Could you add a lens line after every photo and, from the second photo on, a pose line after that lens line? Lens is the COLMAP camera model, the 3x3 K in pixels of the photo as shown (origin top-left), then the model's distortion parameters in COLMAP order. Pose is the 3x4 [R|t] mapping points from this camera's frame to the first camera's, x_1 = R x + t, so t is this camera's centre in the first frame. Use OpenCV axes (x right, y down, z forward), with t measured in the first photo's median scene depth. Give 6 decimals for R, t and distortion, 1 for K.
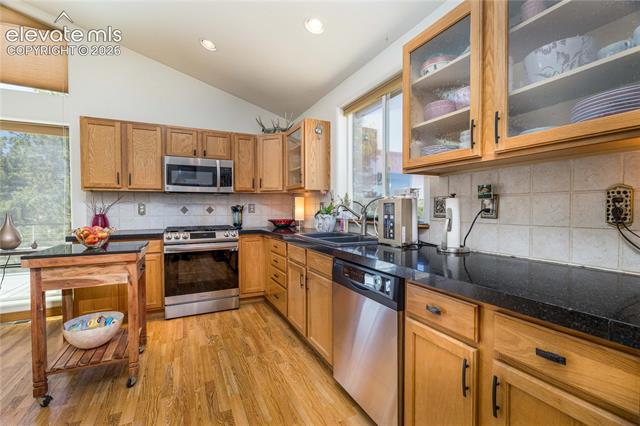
lens RADIAL K [[283.9, 0, 322.2], [0, 283.9, 212.9], [0, 0, 1]] dist [-0.002801, -0.000101]
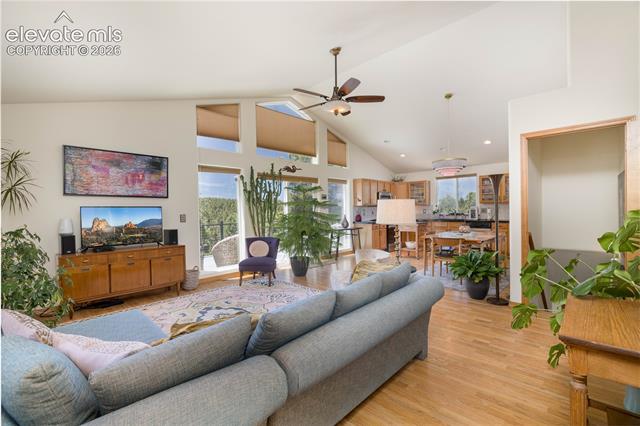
lens RADIAL K [[283.9, 0, 320.9], [0, 283.9, 211.1], [0, 0, 1]] dist [-0.002801, -0.000101]
pose [[0.942734, -0.012596, 0.333309, -2.456369], [0.018102, 0.999746, -0.013418, -0.003203], [-0.333055, 0.018683, 0.942722, -1.619940]]
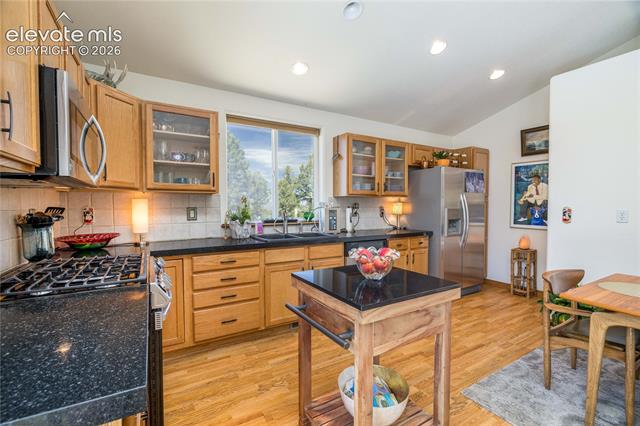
lens RADIAL K [[283.9, 0, 318.9], [0, 283.9, 212.1], [0, 0, 1]] dist [-0.002801, -0.000101]
pose [[-0.087093, -0.017129, 0.996053, -1.143778], [0.014058, 0.999731, 0.018421, -0.043070], [-0.996101, 0.015607, -0.086829, 0.913576]]
